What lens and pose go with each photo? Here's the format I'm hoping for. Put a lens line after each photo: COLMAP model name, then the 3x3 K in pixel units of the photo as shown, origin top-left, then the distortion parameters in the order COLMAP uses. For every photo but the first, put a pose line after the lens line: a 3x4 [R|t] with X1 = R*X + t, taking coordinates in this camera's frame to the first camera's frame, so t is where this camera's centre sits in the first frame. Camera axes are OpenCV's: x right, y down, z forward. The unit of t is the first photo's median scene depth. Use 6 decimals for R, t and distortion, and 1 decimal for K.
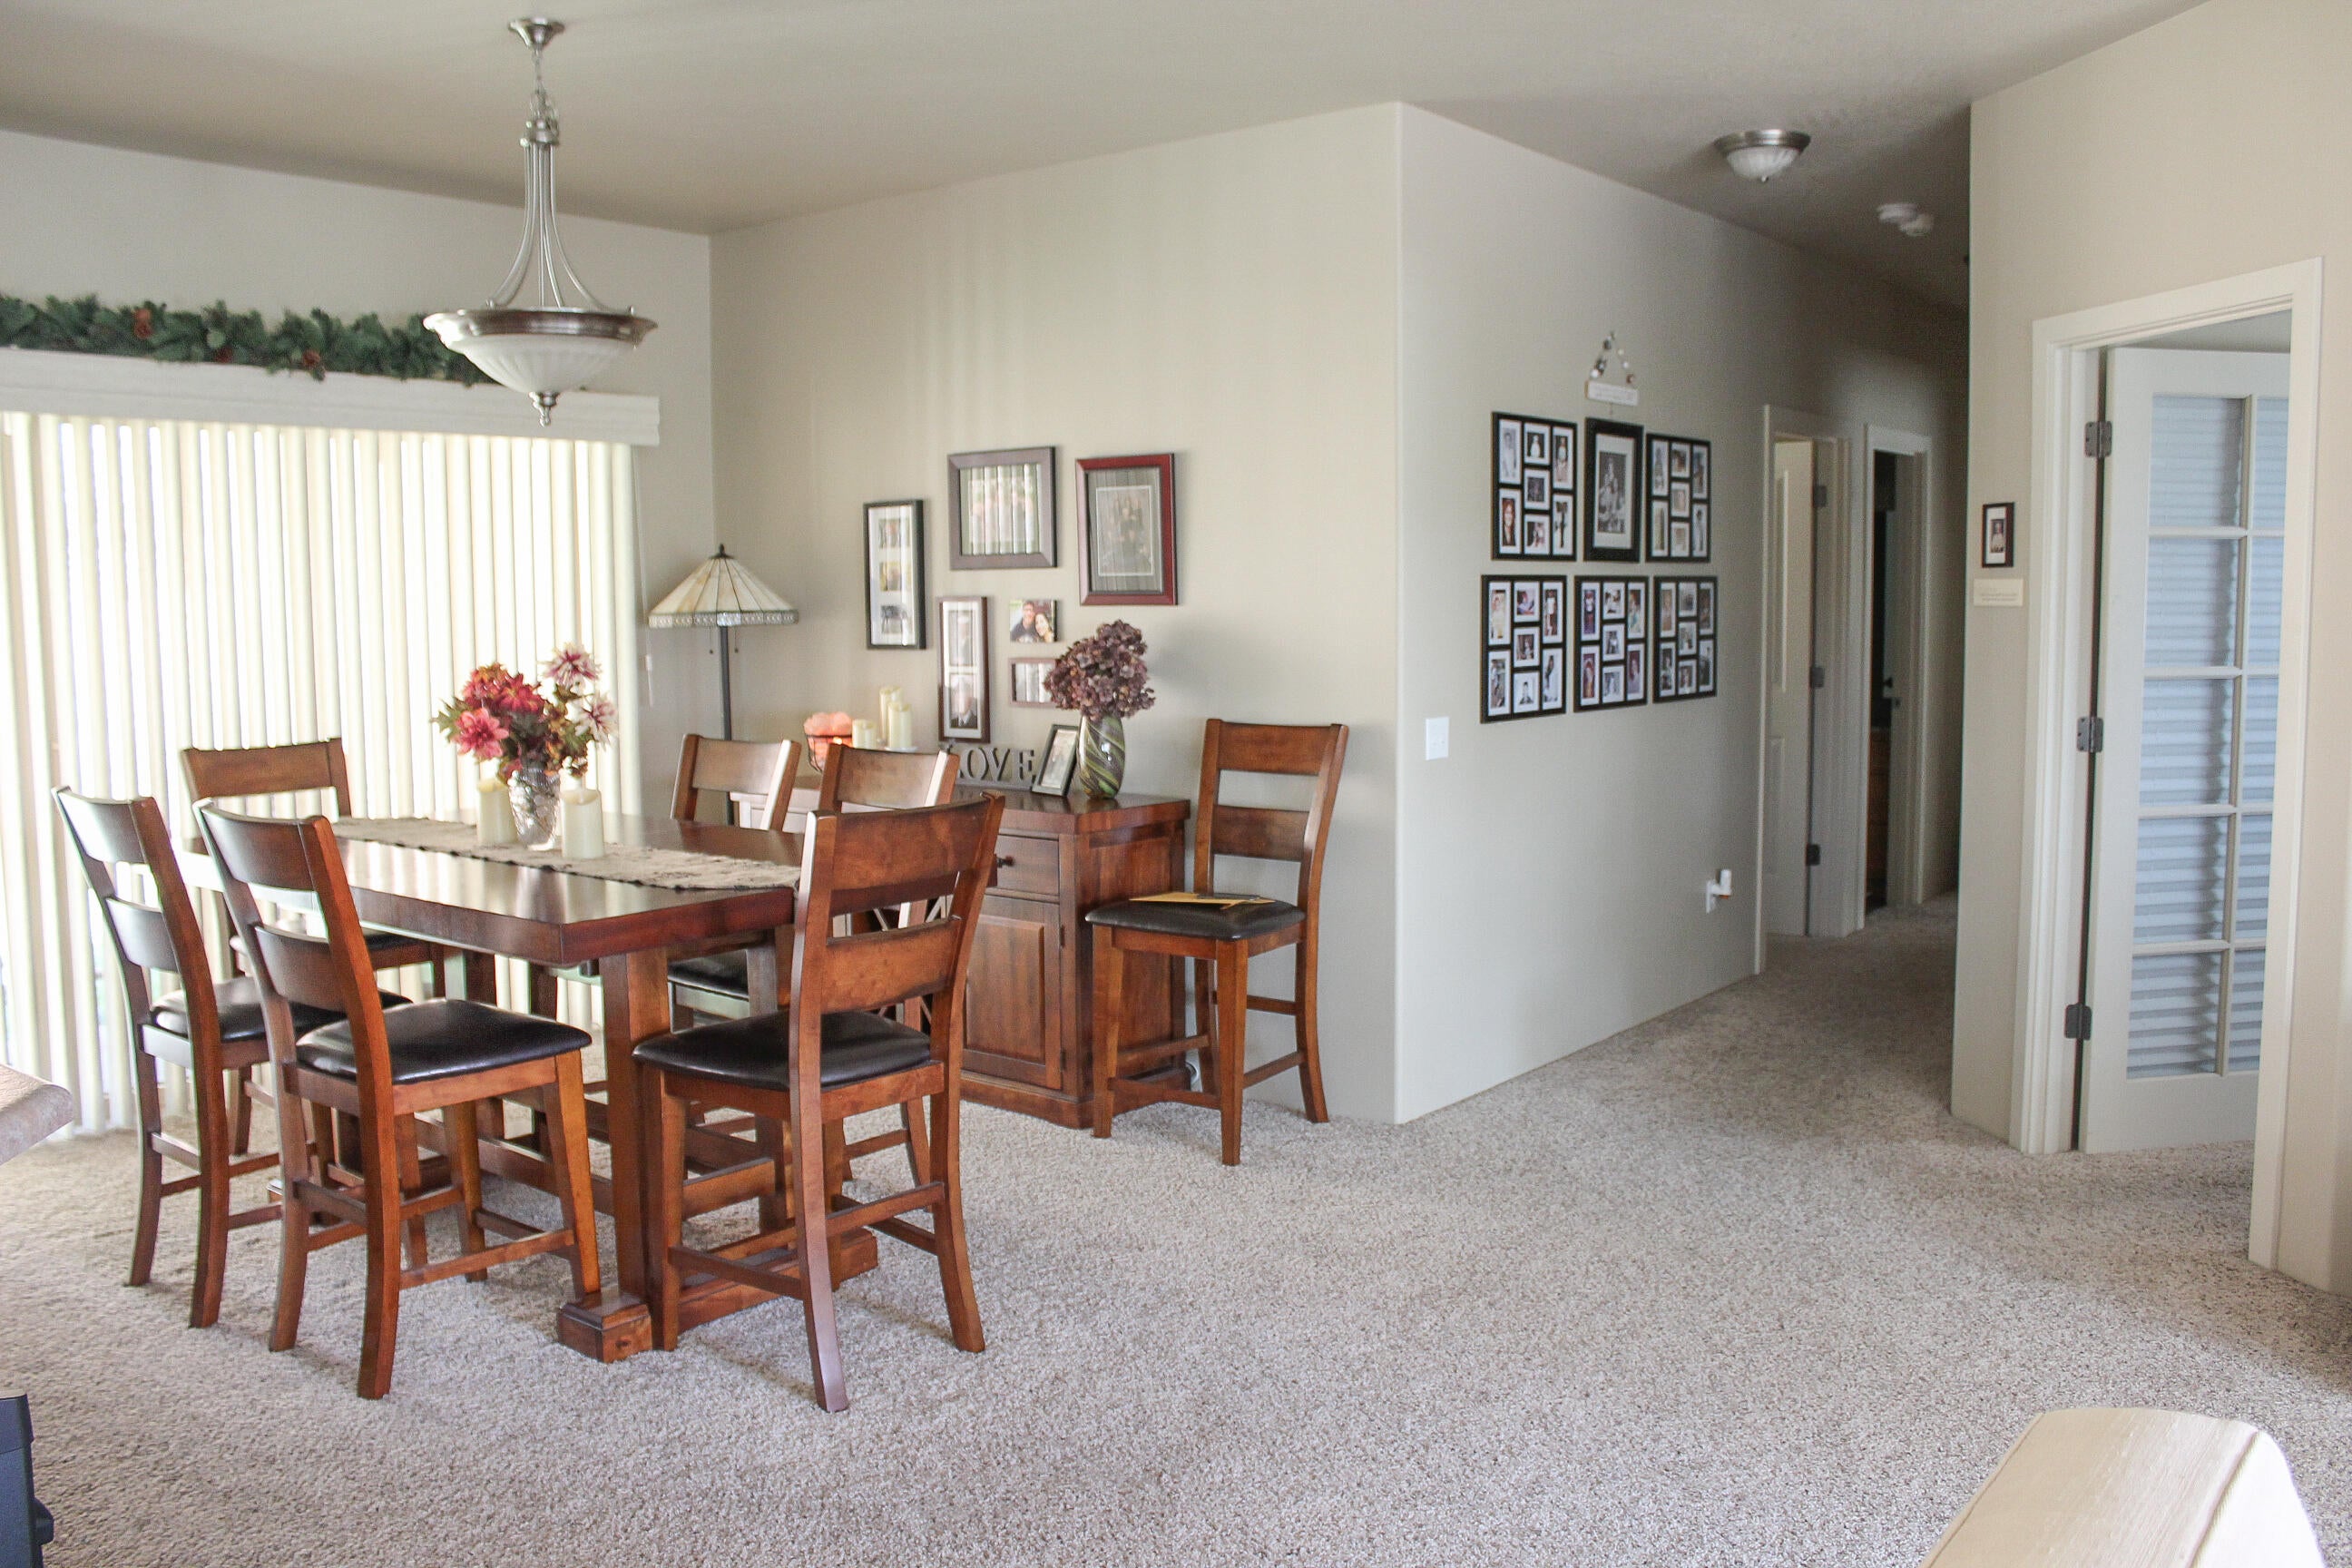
lens RADIAL K [[1929.6, 0, 1140.4], [0, 1929.6, 786.9], [0, 0, 1]] dist [-0.165524, 0.132478]
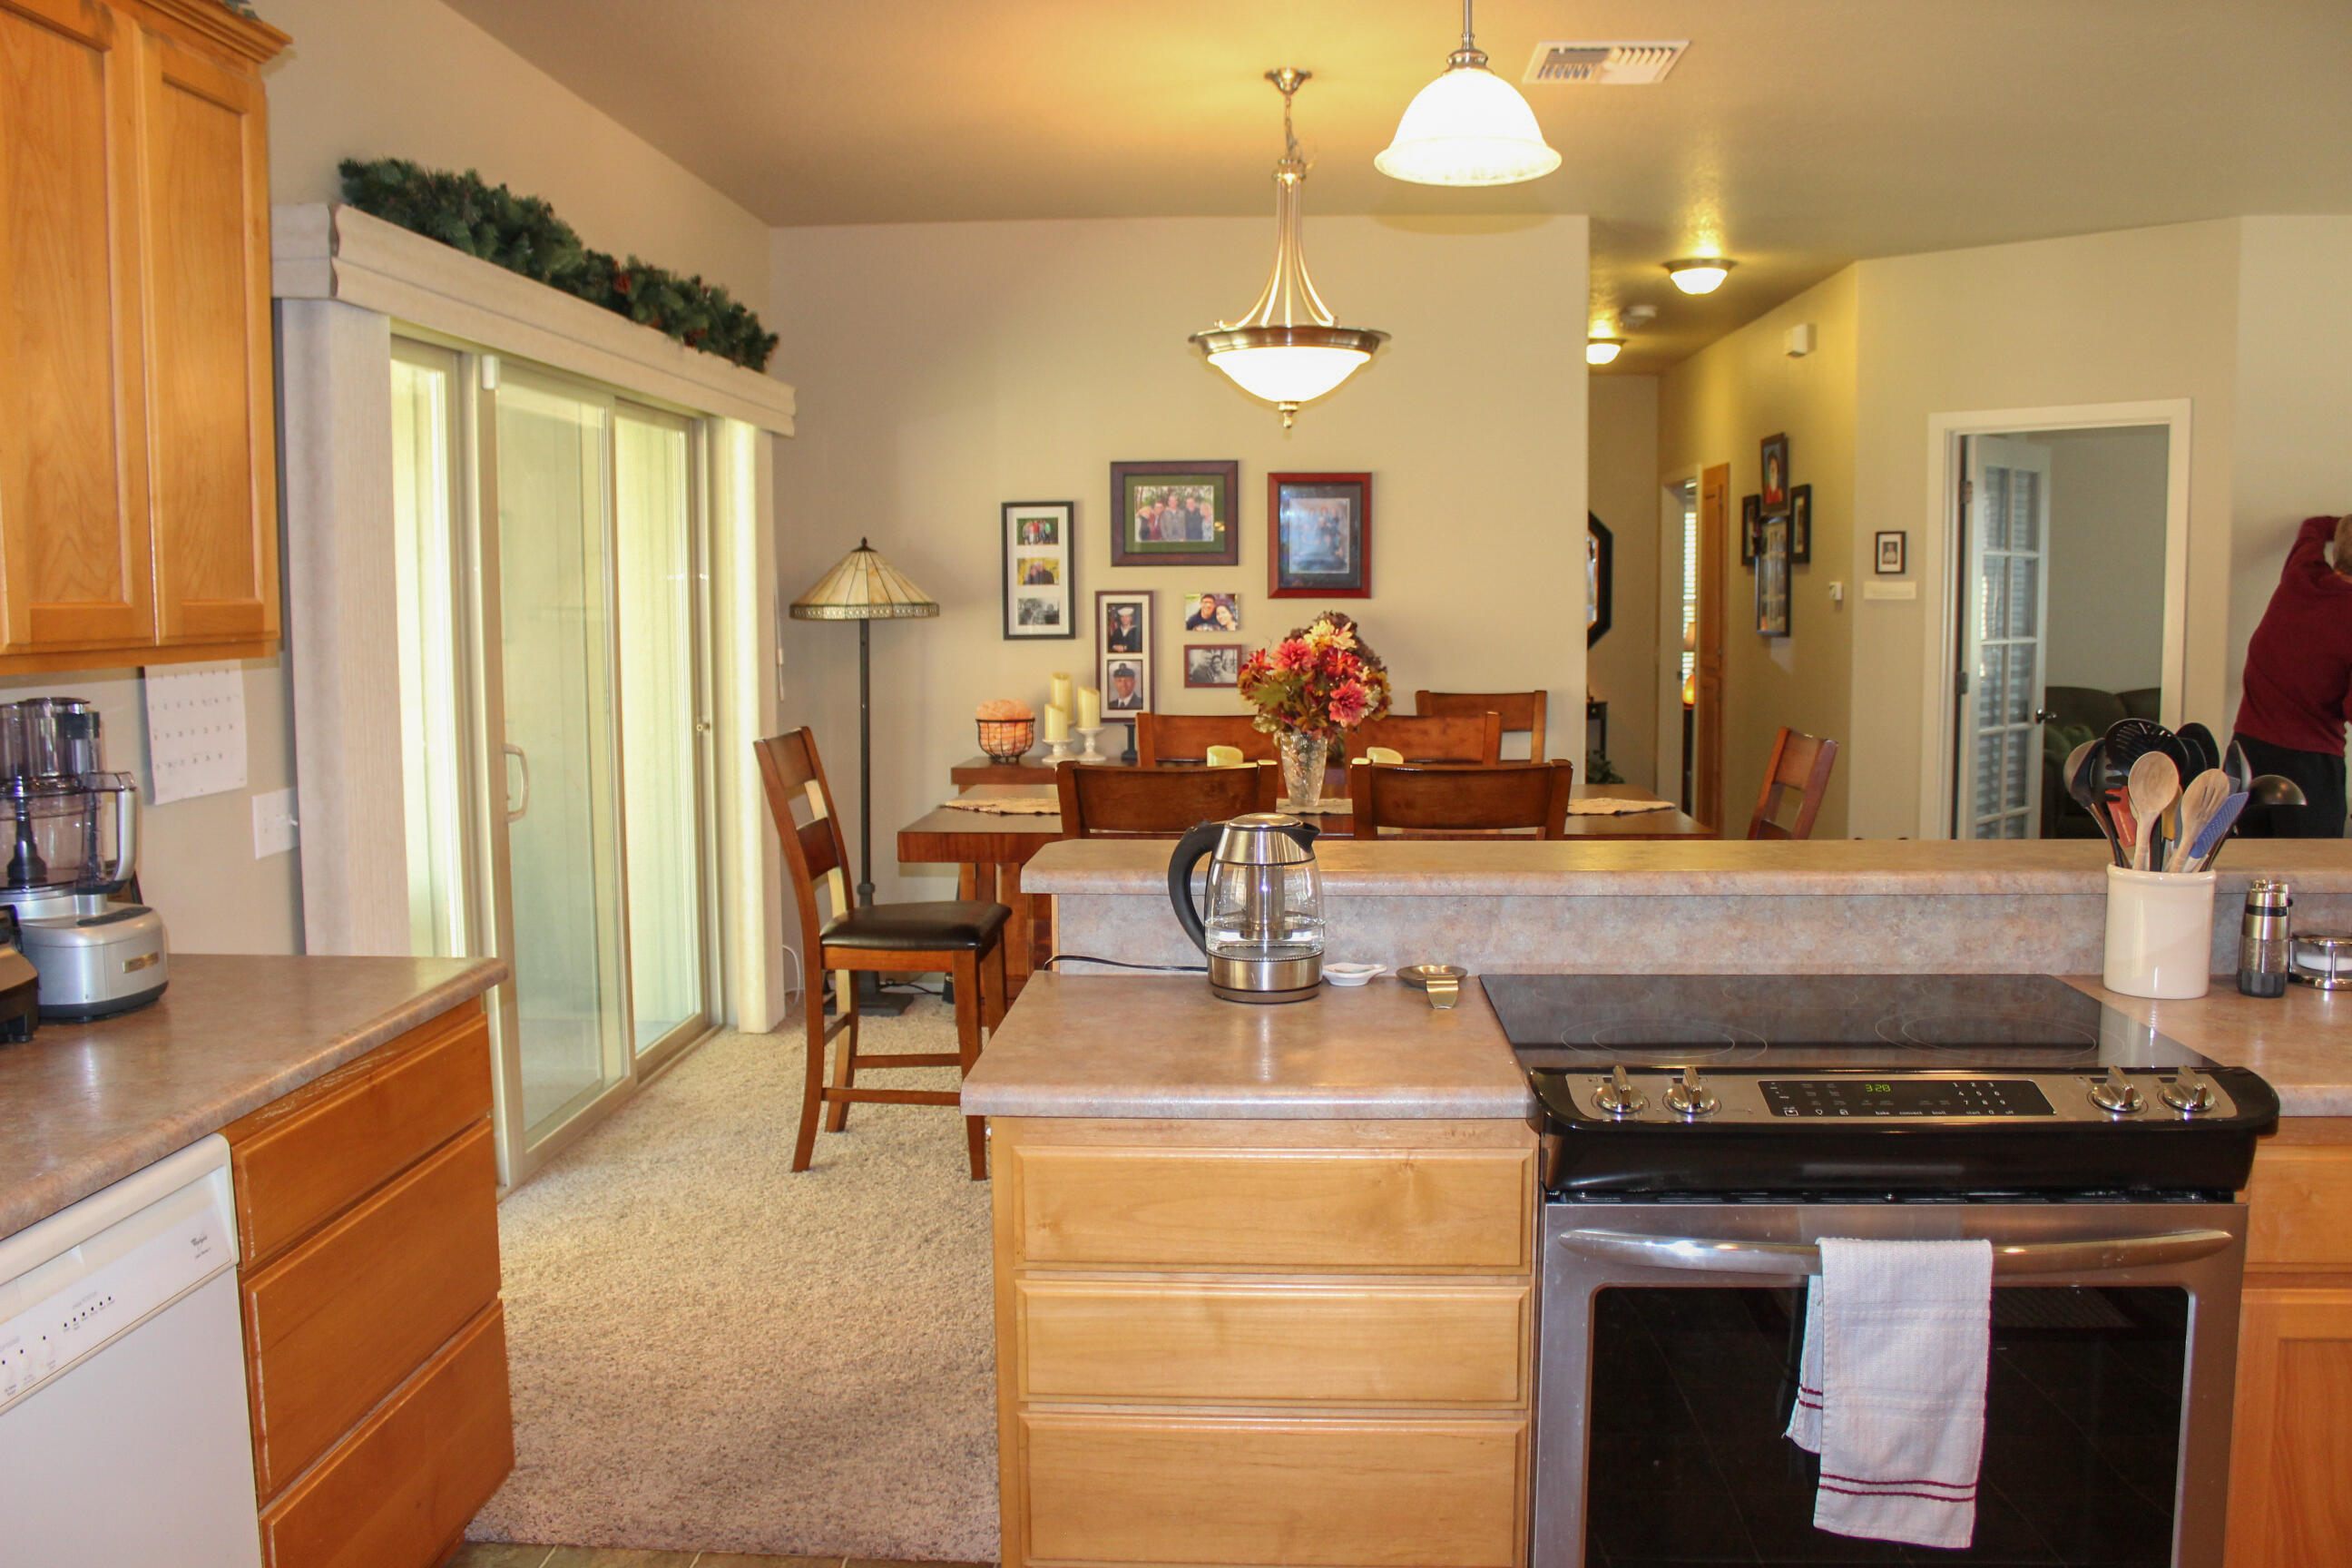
lens RADIAL K [[1929.6, 0, 1140.4], [0, 1929.6, 786.9], [0, 0, 1]] dist [-0.165524, 0.132478]
pose [[0.802923, -0.057736, 0.593281, -0.779255], [0.057465, 0.998160, 0.019366, -0.007114], [-0.593307, 0.018544, 0.804763, 0.107261]]
